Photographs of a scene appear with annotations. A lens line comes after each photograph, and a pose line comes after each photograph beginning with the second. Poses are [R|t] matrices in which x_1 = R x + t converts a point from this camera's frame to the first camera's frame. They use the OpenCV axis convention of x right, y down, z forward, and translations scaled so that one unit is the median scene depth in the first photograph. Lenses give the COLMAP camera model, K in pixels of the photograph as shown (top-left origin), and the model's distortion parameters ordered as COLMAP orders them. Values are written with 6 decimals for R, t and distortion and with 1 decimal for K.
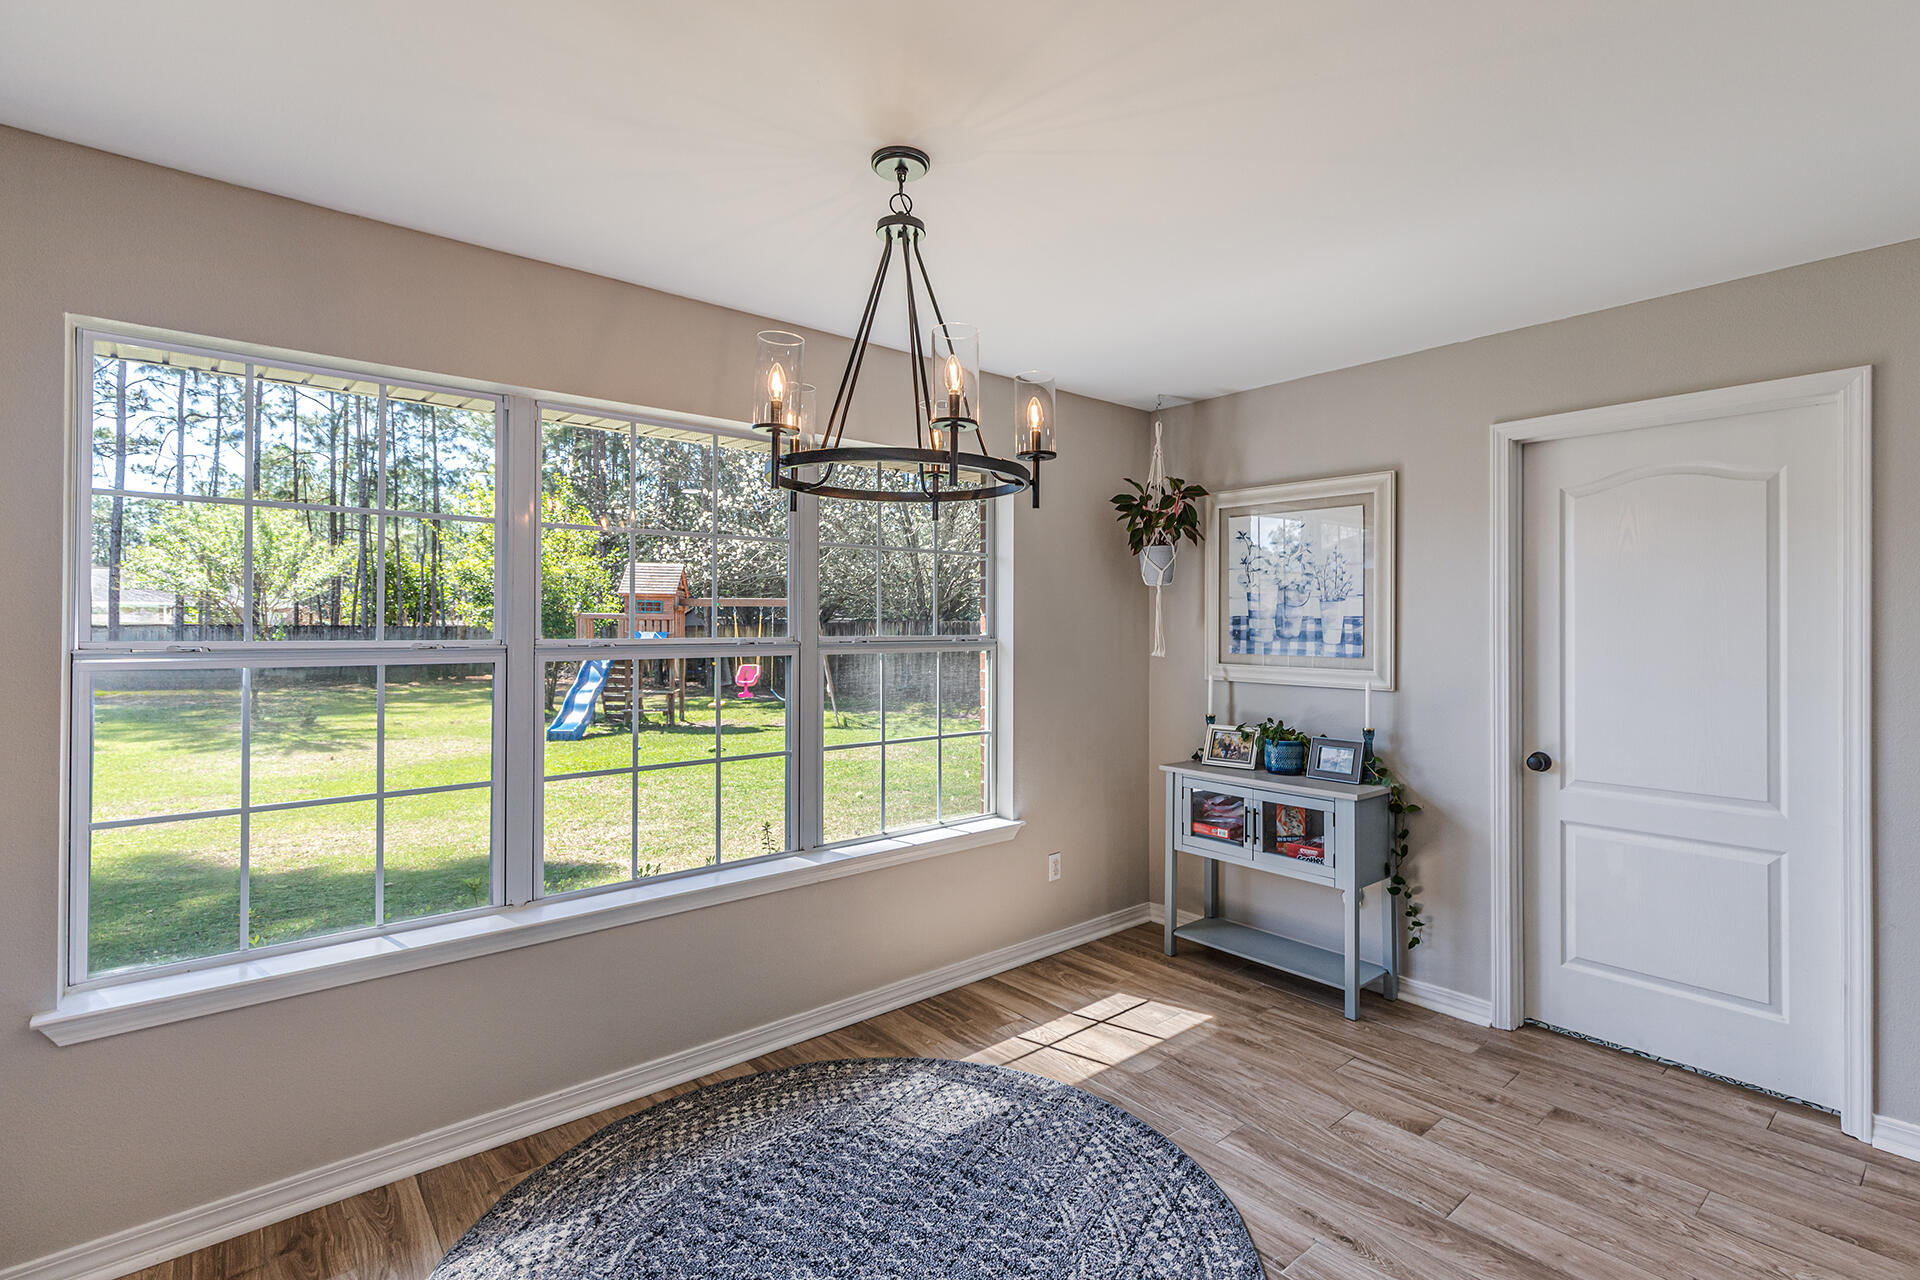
lens RADIAL K [[883.8, 0, 991.4], [0, 883.8, 621.1], [0, 0, 1]] dist [0.007894, -0.000851]
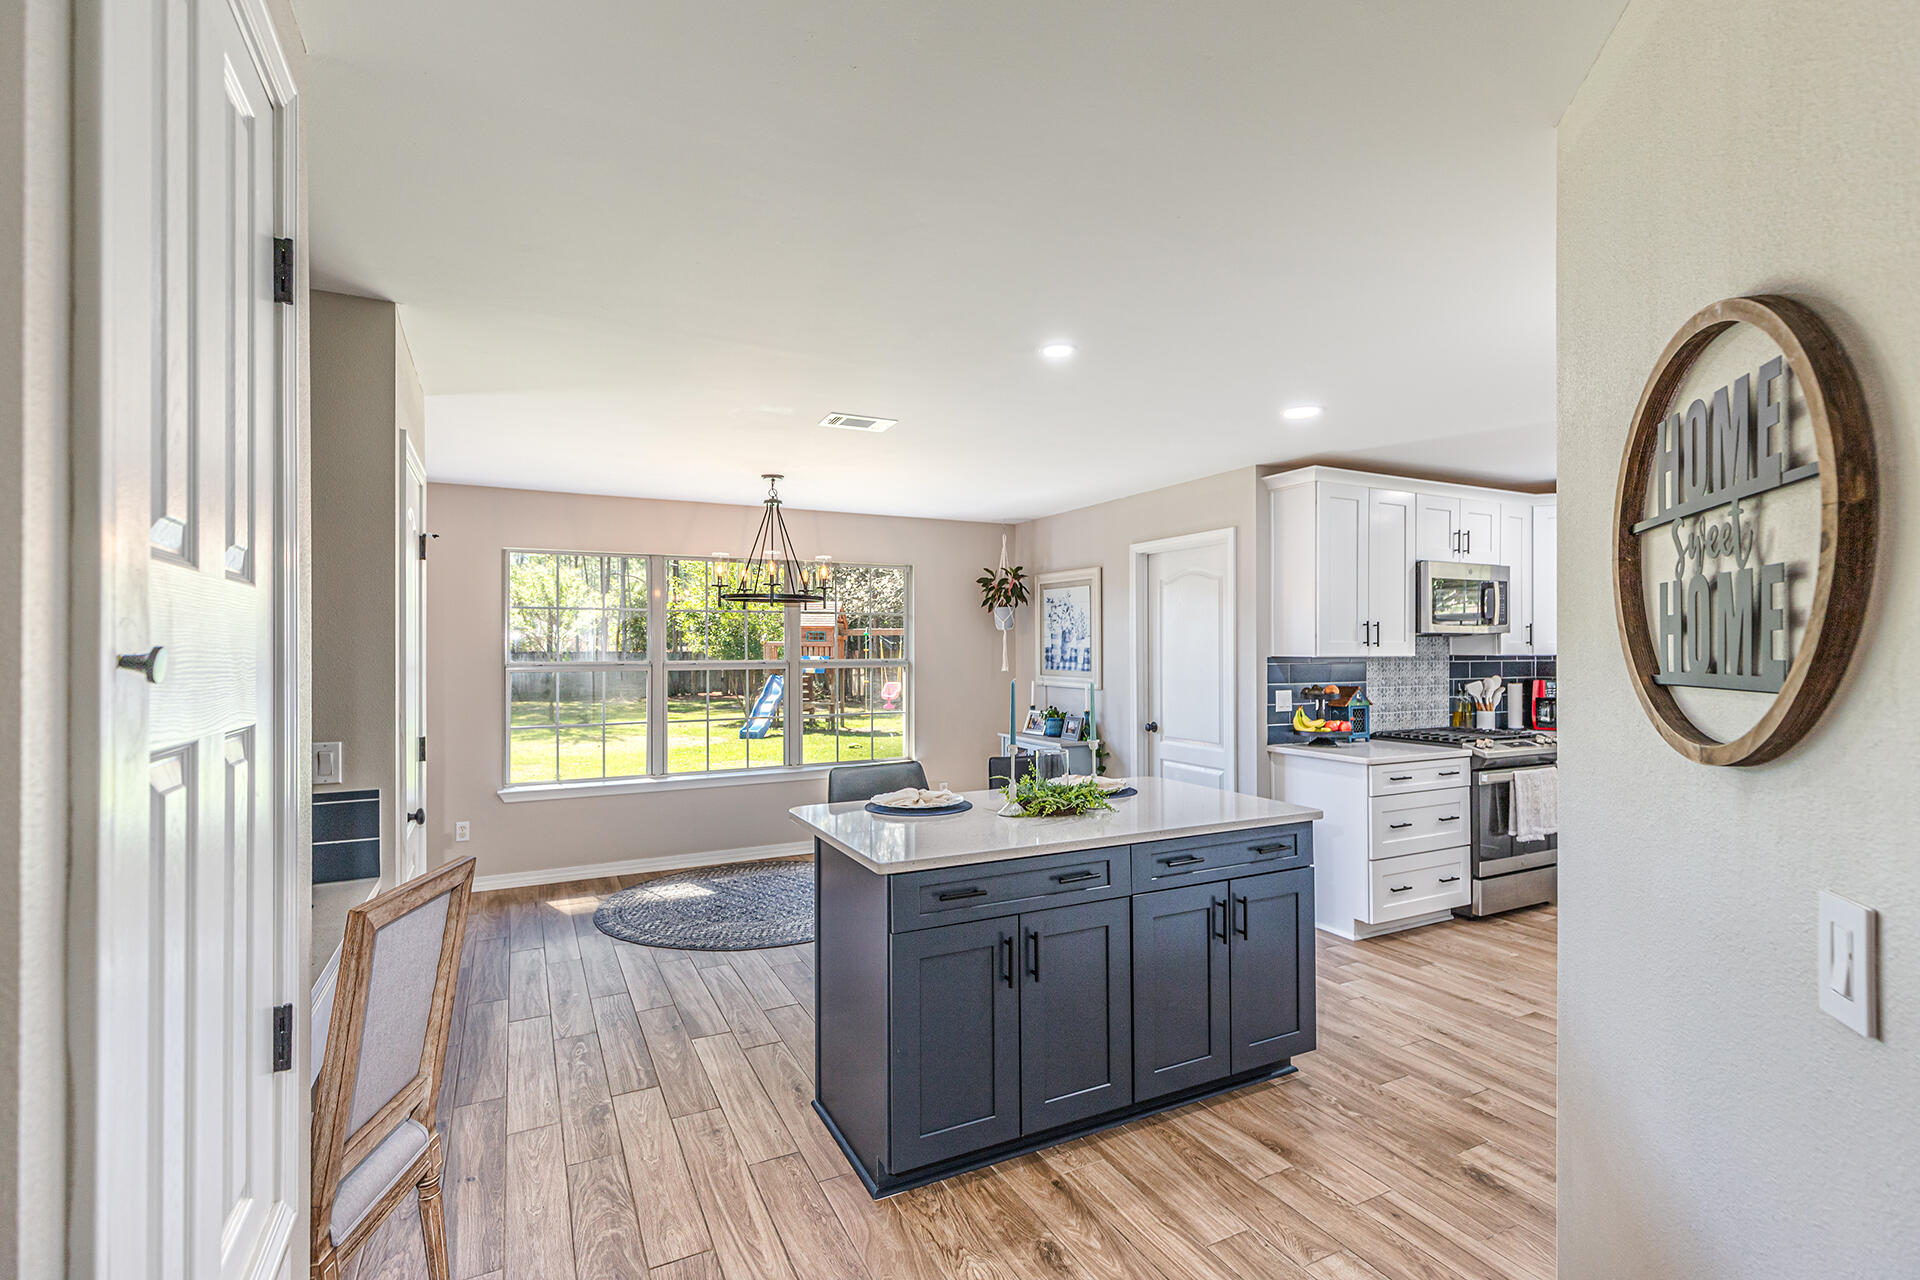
lens RADIAL K [[883.8, 0, 970.4], [0, 883.8, 650.4], [0, 0, 1]] dist [0.007894, -0.000851]
pose [[0.969270, -0.004939, -0.245951, 0.558820], [0.006873, 0.999952, 0.007008, -0.012871], [0.245904, -0.008483, 0.969257, -0.700591]]
